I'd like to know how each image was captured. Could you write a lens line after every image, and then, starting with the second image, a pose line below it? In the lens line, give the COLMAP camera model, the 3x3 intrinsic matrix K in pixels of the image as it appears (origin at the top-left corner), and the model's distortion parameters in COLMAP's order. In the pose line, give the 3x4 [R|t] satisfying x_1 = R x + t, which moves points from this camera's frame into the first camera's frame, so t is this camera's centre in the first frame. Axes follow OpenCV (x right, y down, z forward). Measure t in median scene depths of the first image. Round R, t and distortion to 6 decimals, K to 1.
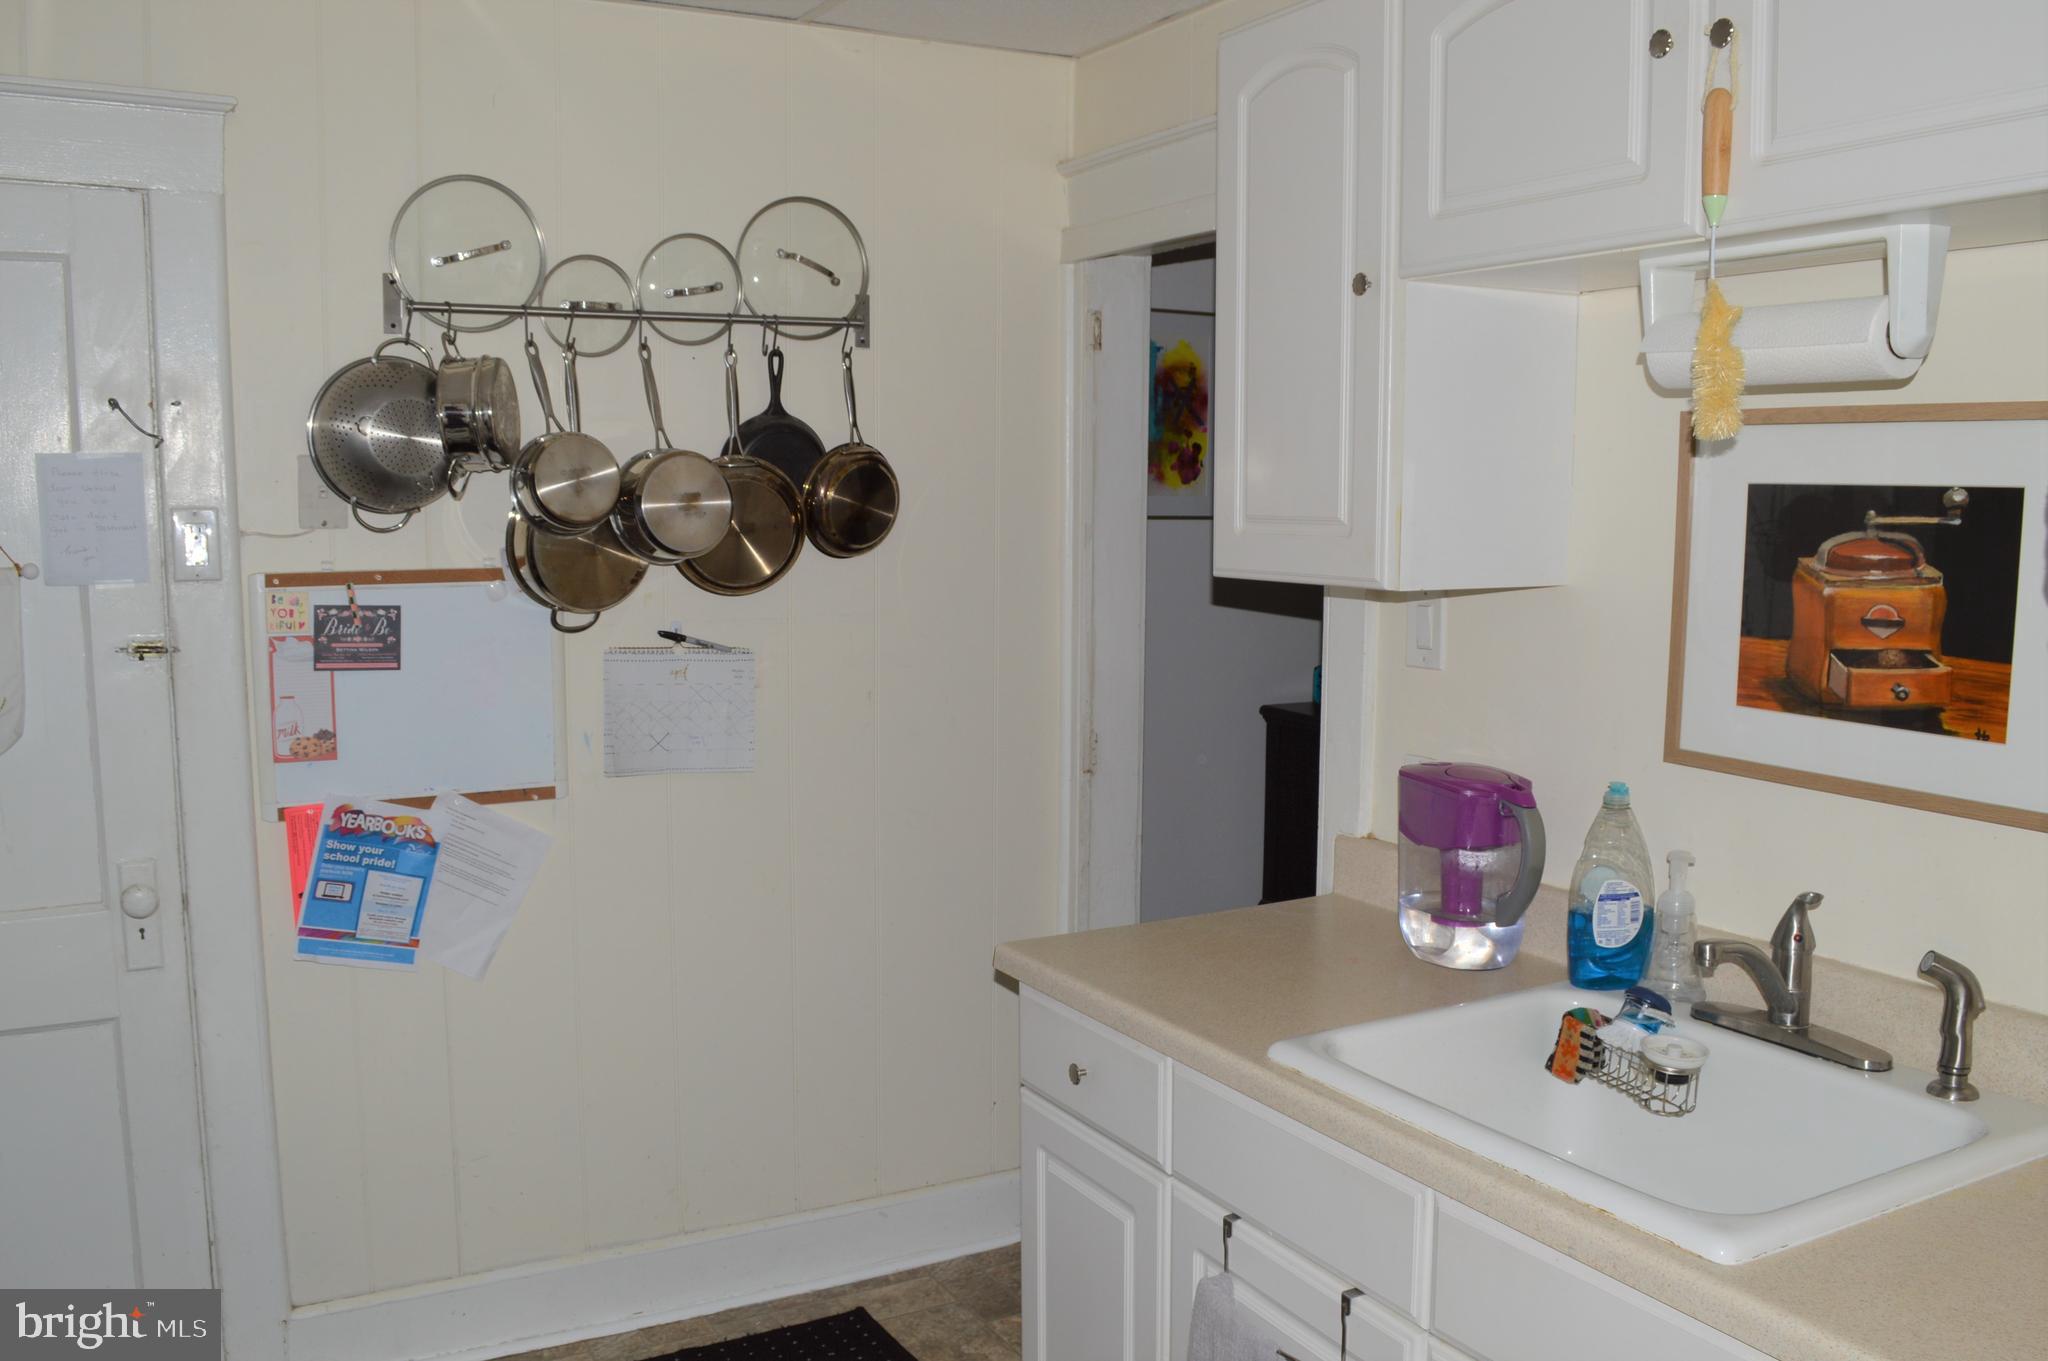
lens RADIAL K [[1780.1, 0, 1020.3], [0, 1780.1, 692.2], [0, 0, 1]] dist [-0.000874, -0.002361]
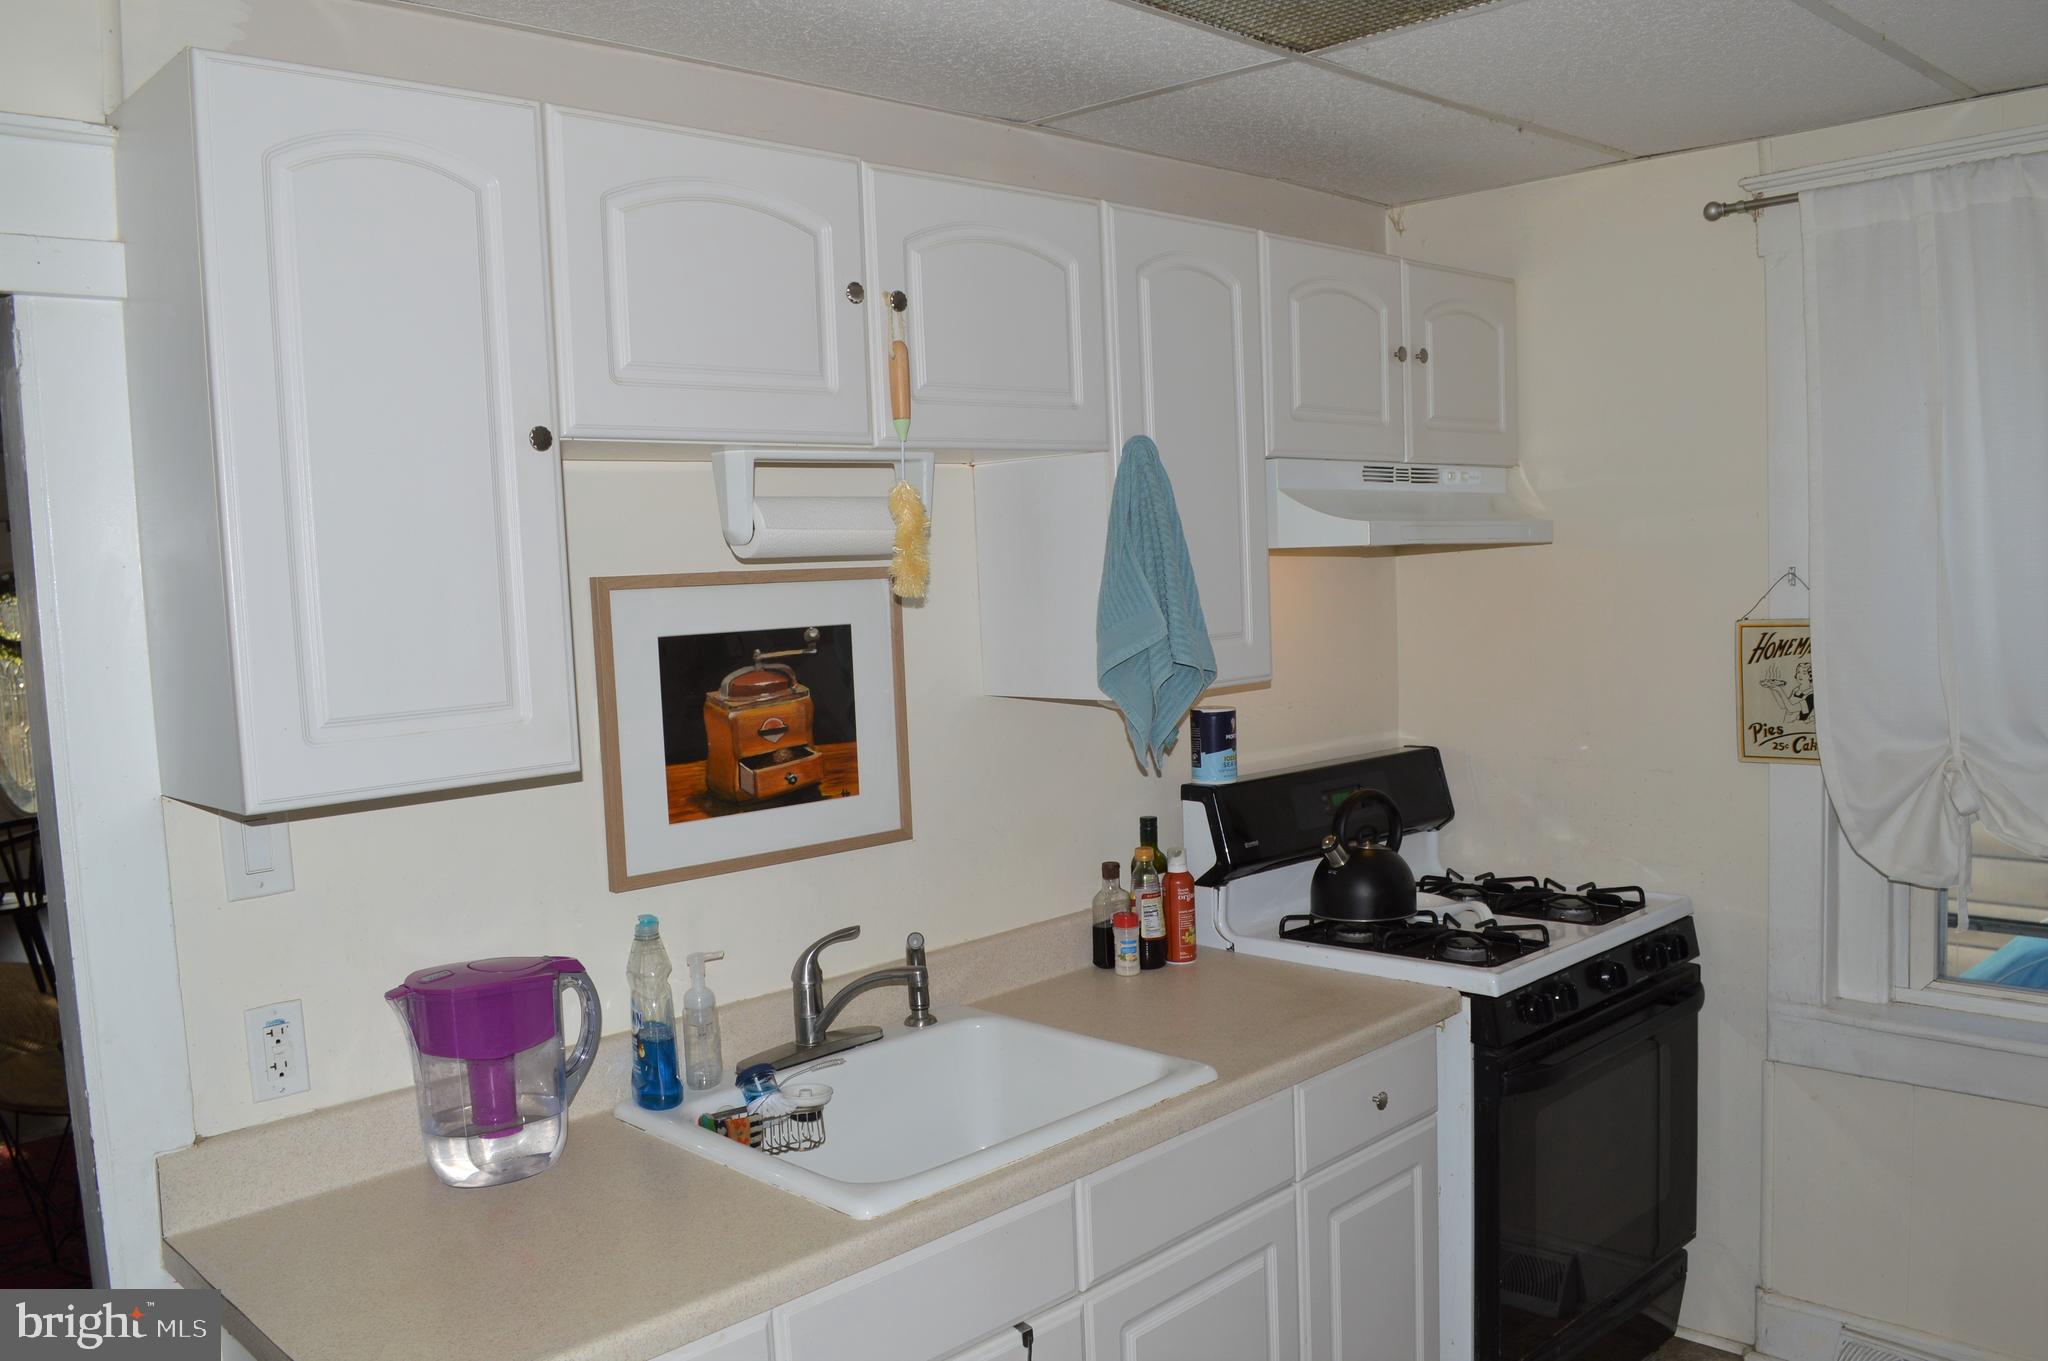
lens RADIAL K [[1624.2, 0, 1019.8], [0, 1624.2, 672.1], [0, 0, 1]] dist [-0.082671, 0.015511]
pose [[-0.228788, -0.062407, 0.971474, -0.744480], [0.161304, 0.981717, 0.101053, -0.176634], [-0.960019, 0.179823, -0.214538, 1.077918]]
